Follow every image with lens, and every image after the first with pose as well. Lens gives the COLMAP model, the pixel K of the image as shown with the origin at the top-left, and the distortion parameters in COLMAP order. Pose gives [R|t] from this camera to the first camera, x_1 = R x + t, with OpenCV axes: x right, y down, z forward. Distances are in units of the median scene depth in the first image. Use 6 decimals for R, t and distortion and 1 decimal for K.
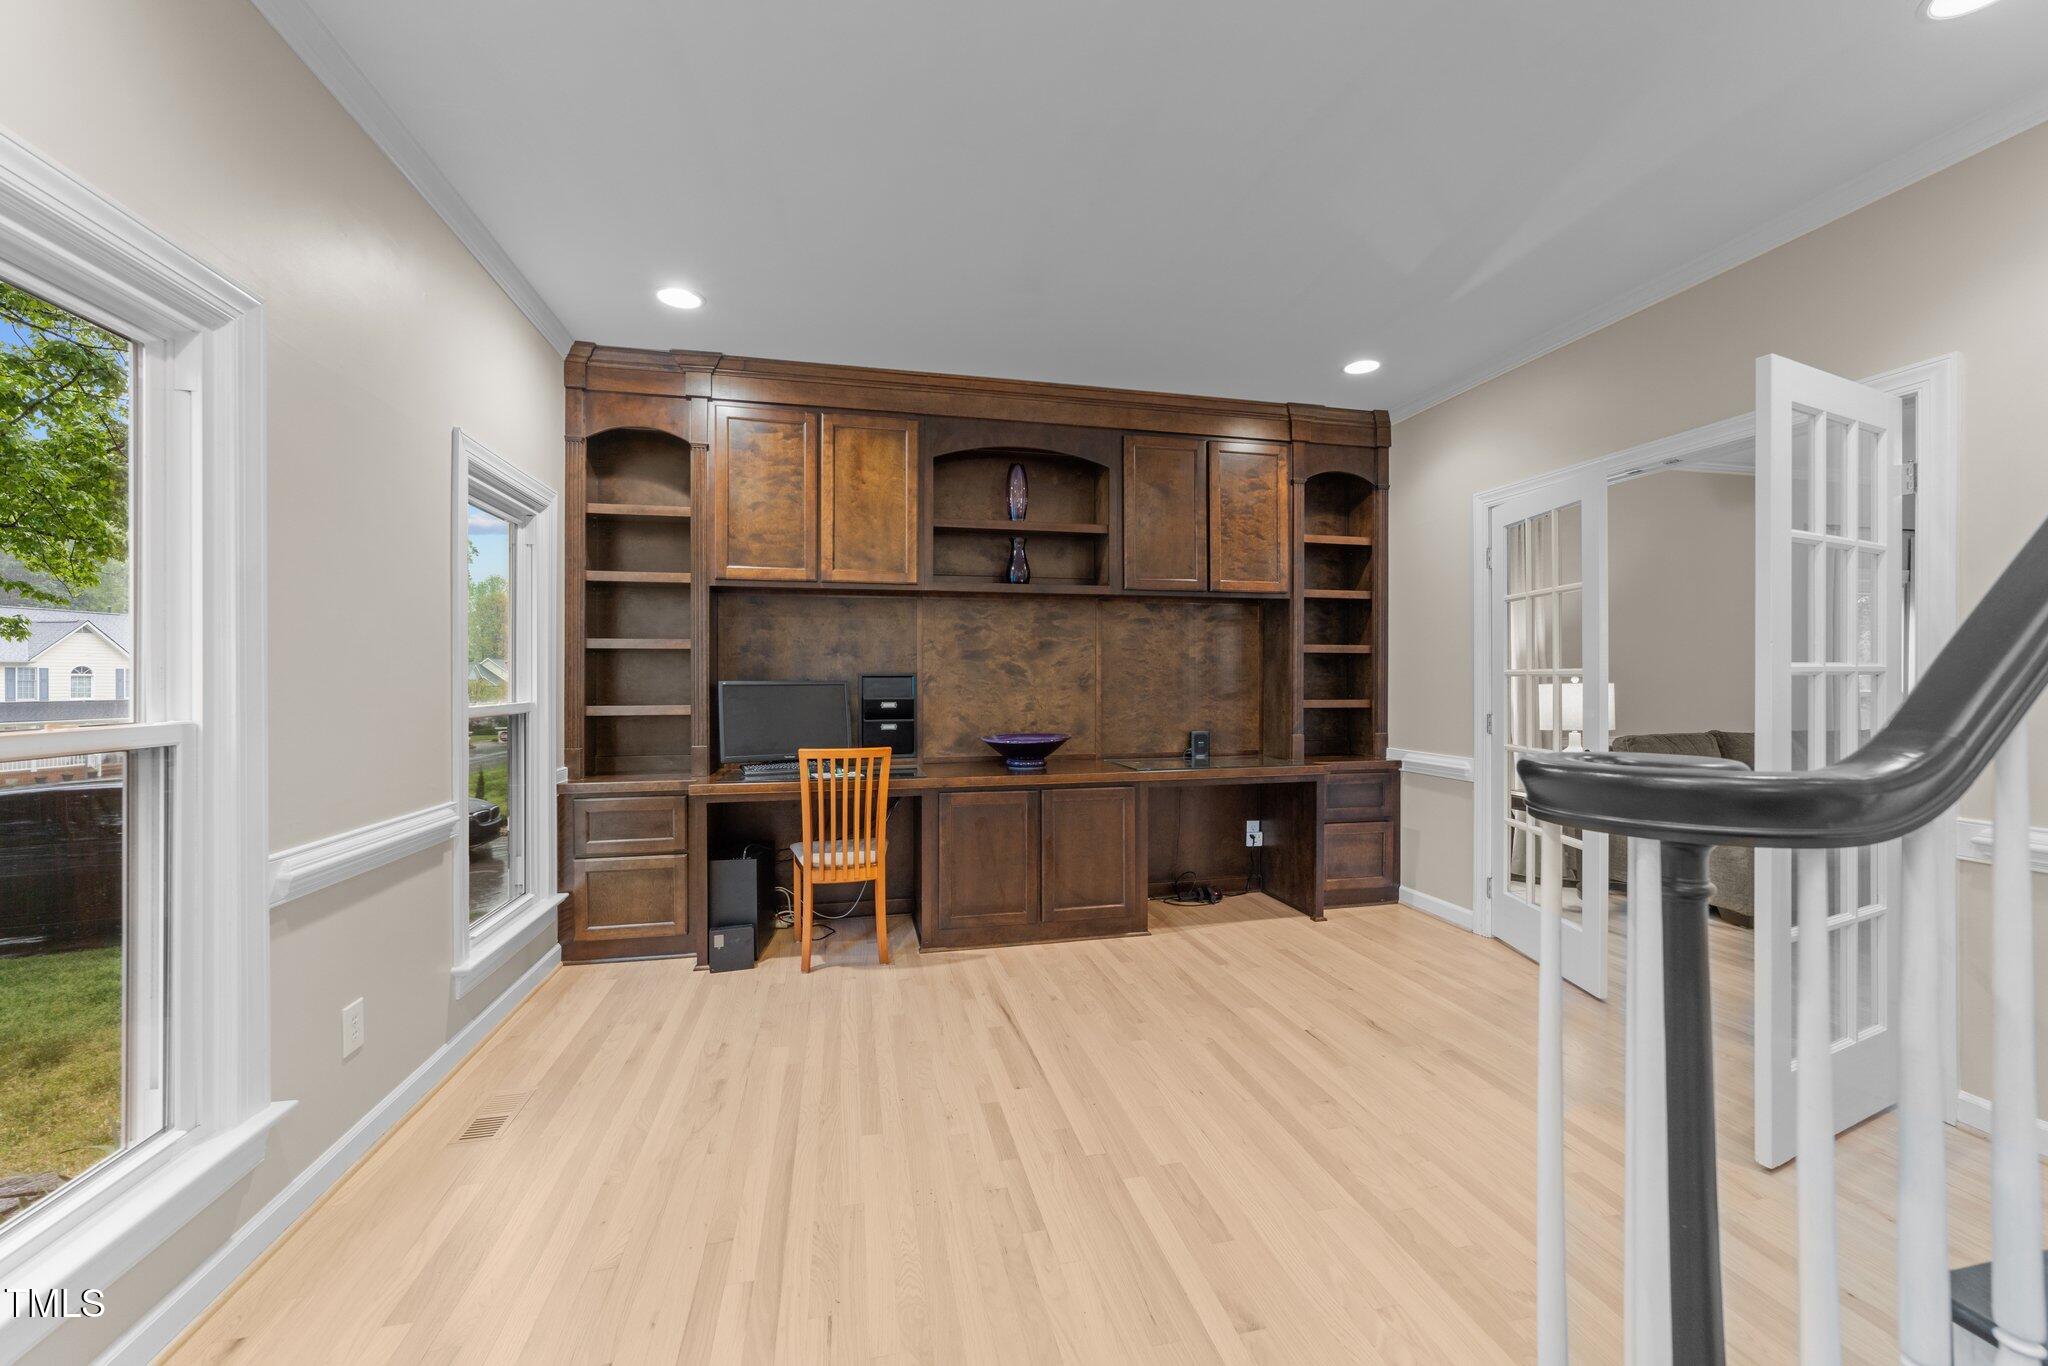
lens RADIAL K [[782.9, 0, 1041.8], [0, 782.9, 675.6], [0, 0, 1]] dist [-0.002495, 0.000999]
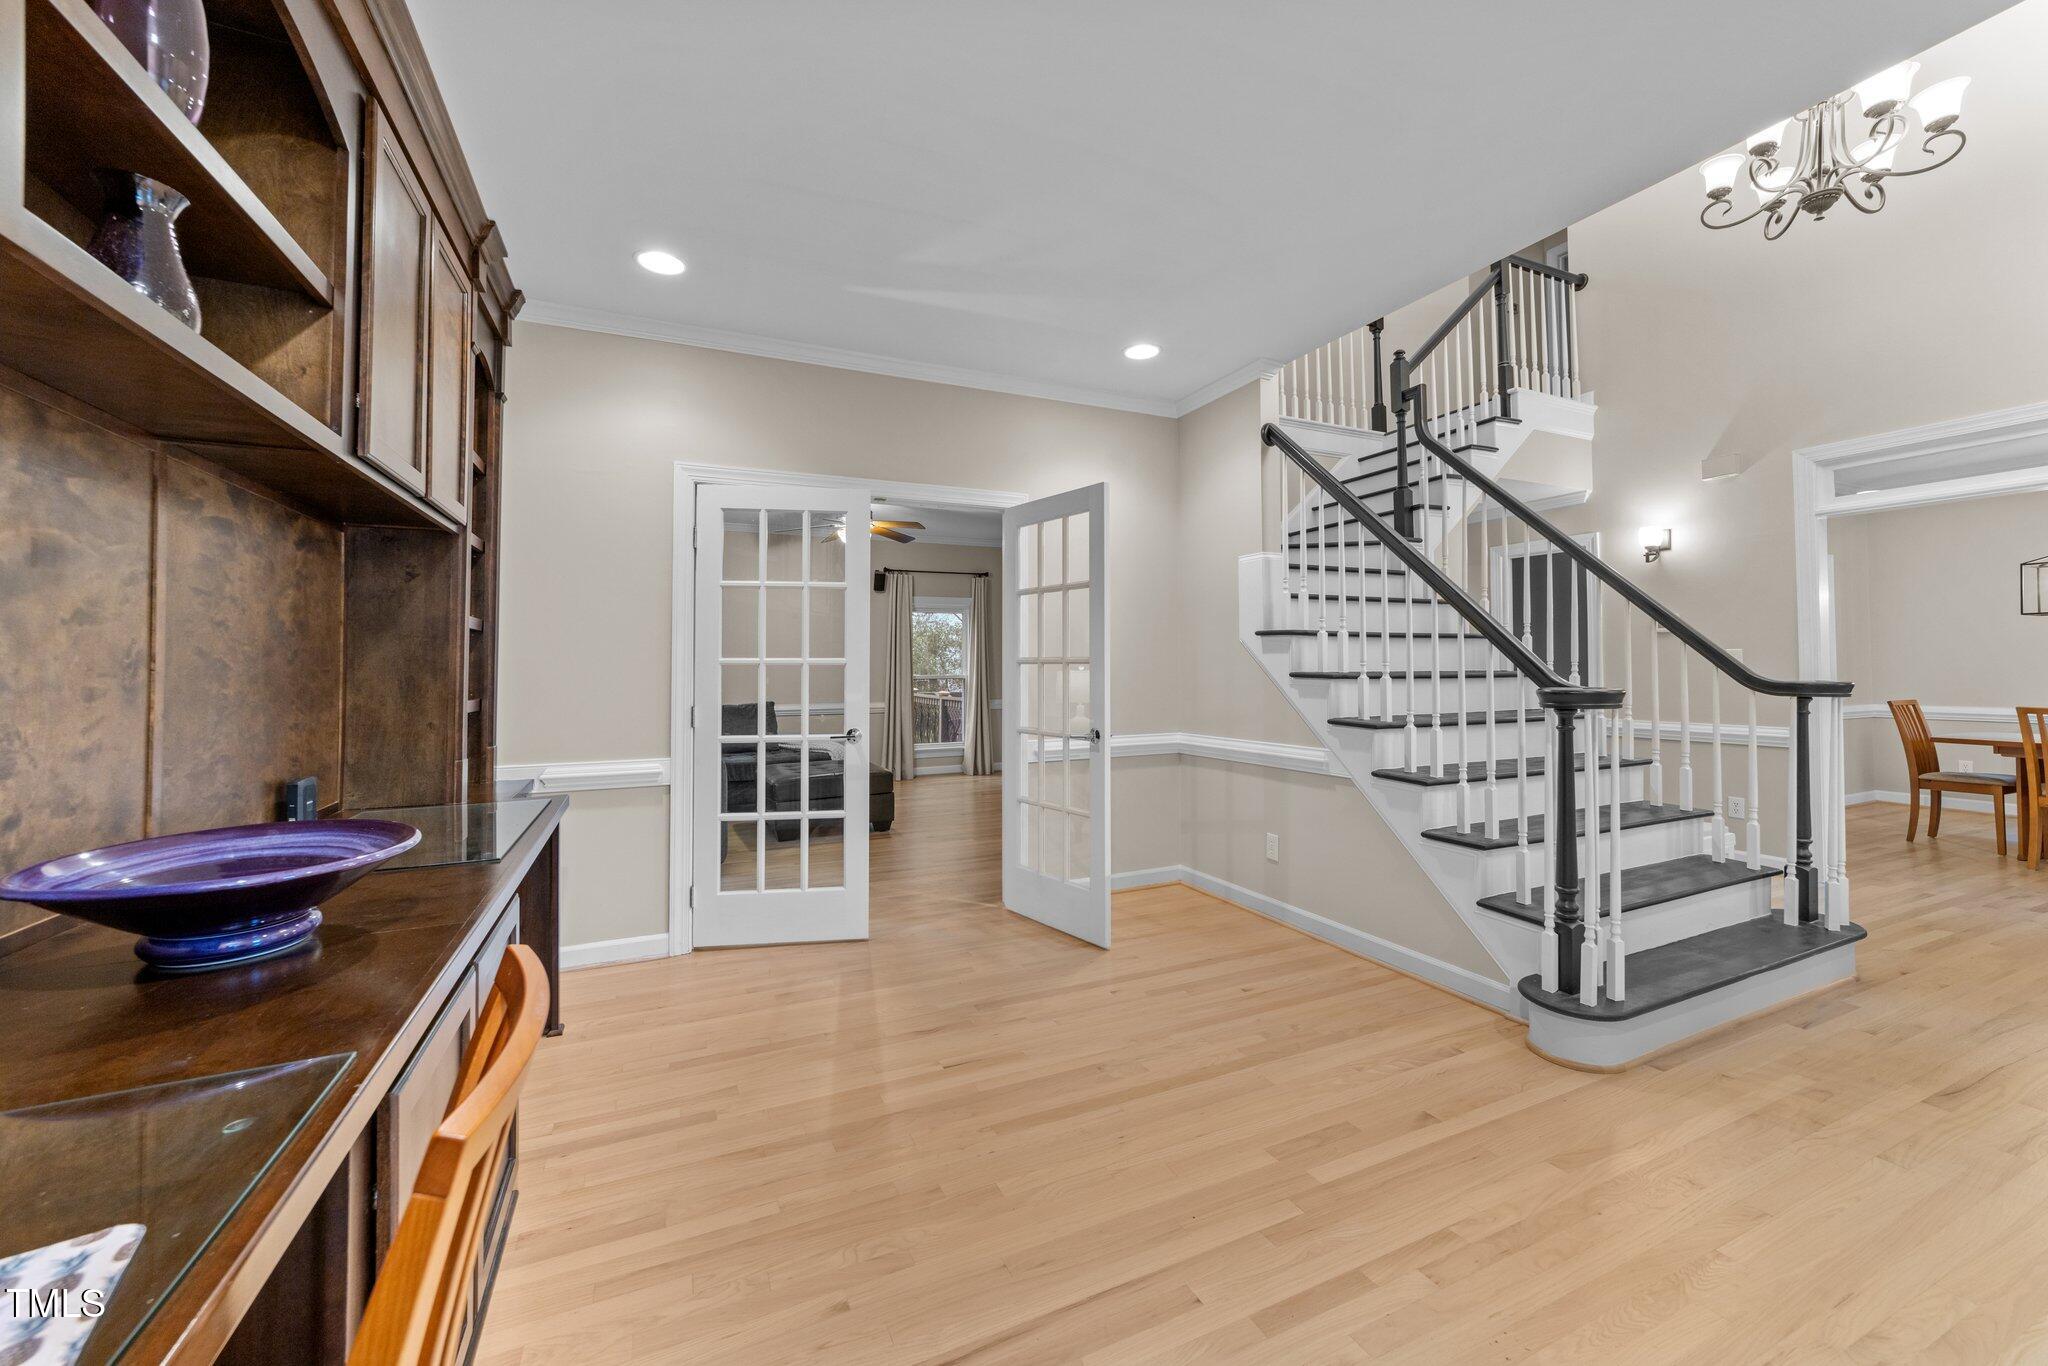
lens RADIAL K [[782.9, 0, 1028.1], [0, 782.9, 650.4], [0, 0, 1]] dist [-0.002495, 0.000999]
pose [[-0.182225, 0.024844, 0.982943, -0.414468], [-0.000142, 0.999680, -0.025293, 0.006646], [-0.983257, -0.004748, -0.182163, 0.803006]]
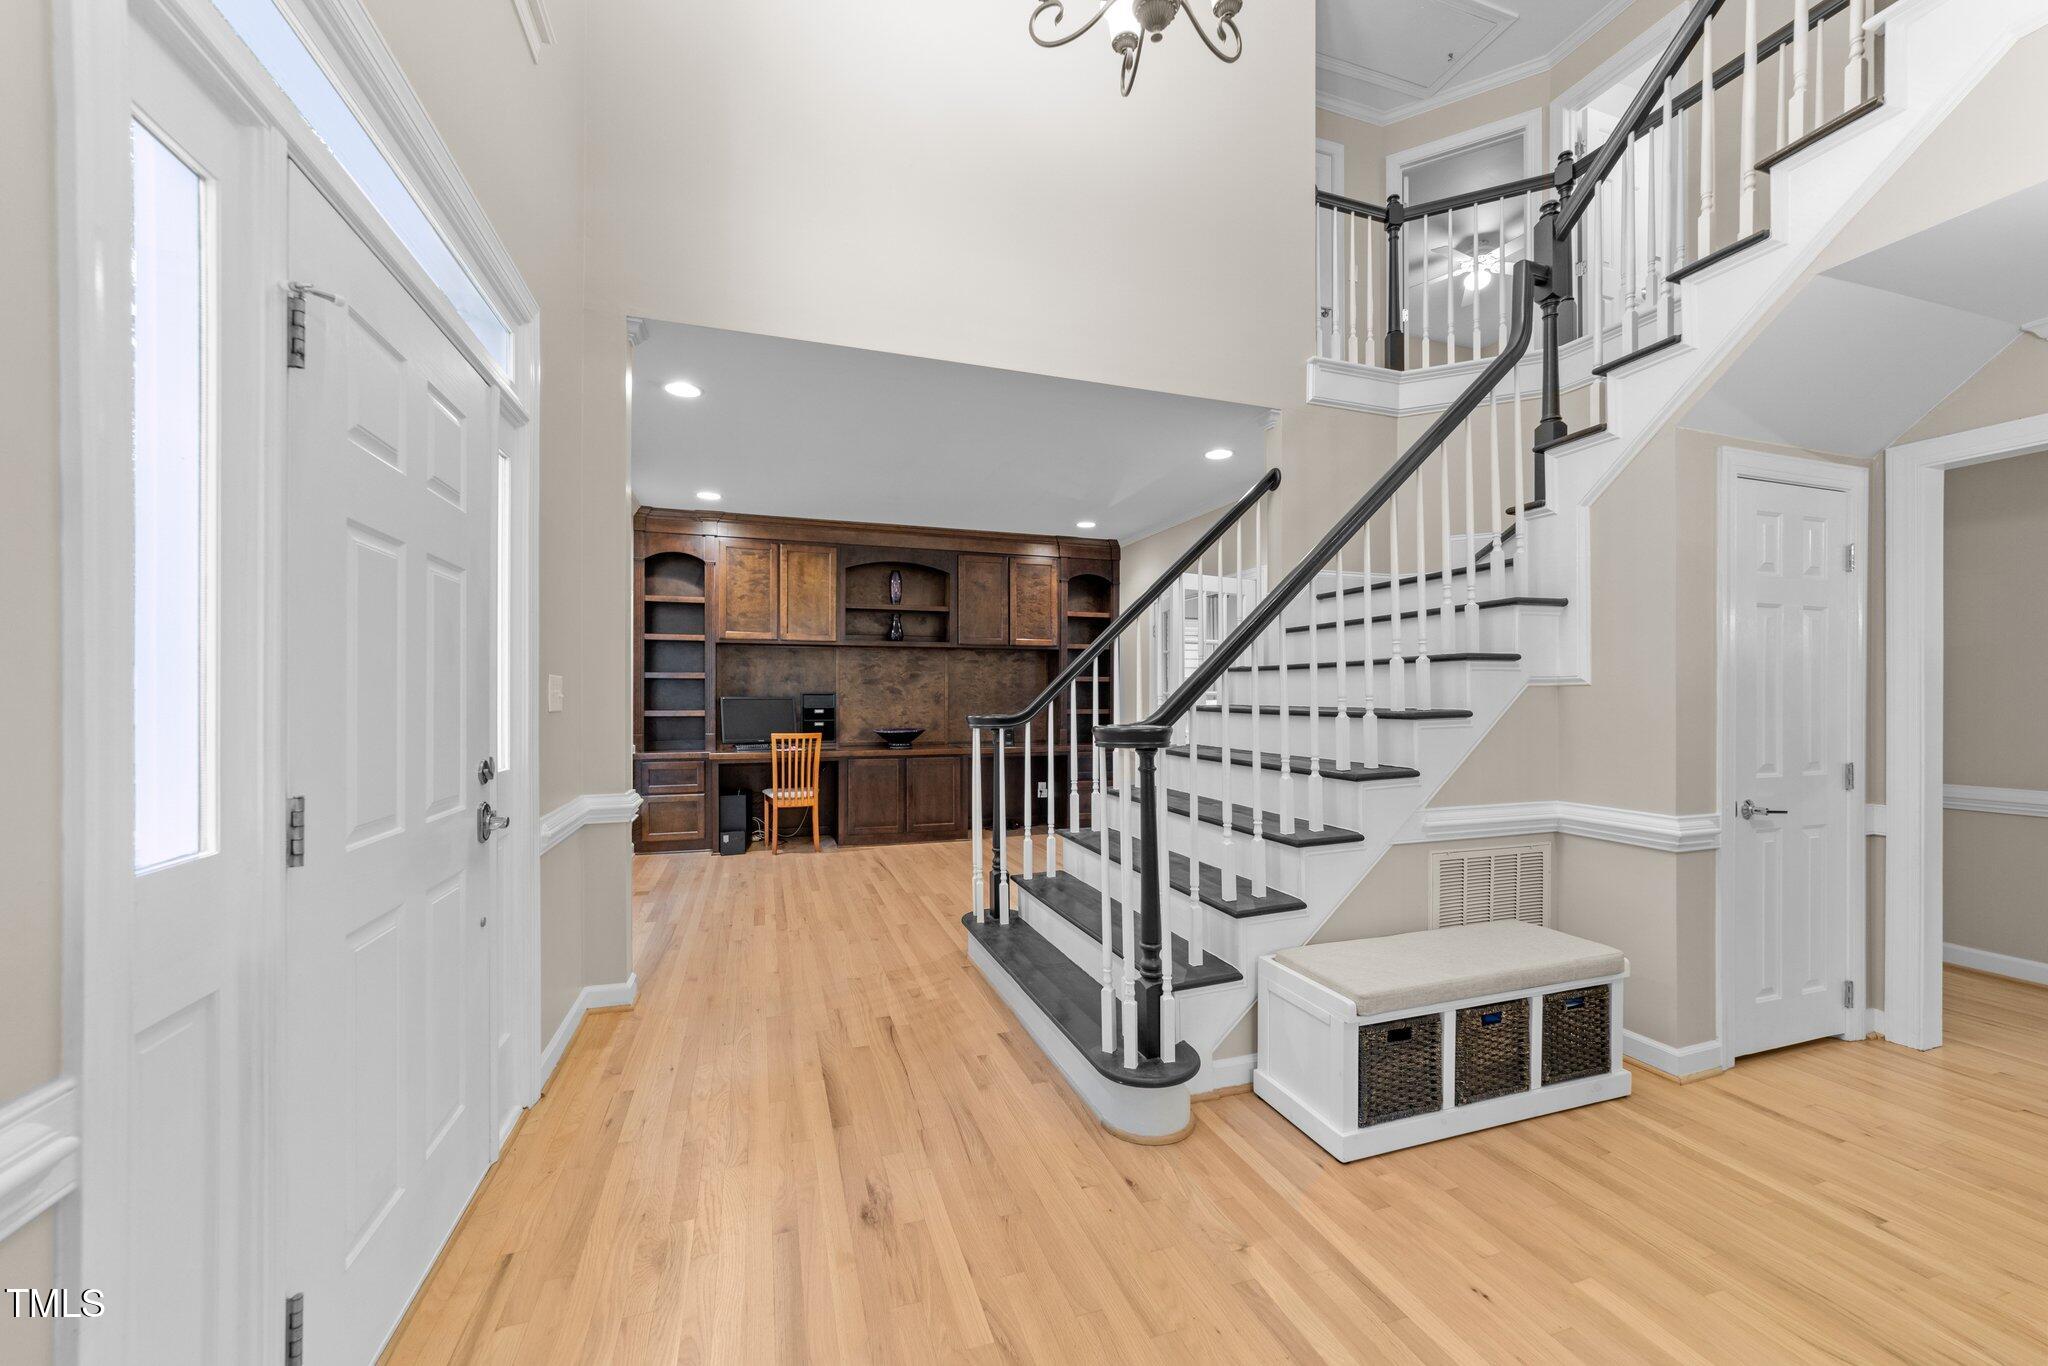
lens RADIAL K [[782.9, 0, 1030.4], [0, 782.9, 703.0], [0, 0, 1]] dist [-0.002495, 0.000999]
pose [[0.996426, 0.002833, 0.084427, 0.128309], [-0.004185, 0.999866, 0.015844, -0.010294], [-0.084371, -0.016140, 0.996304, -0.794890]]
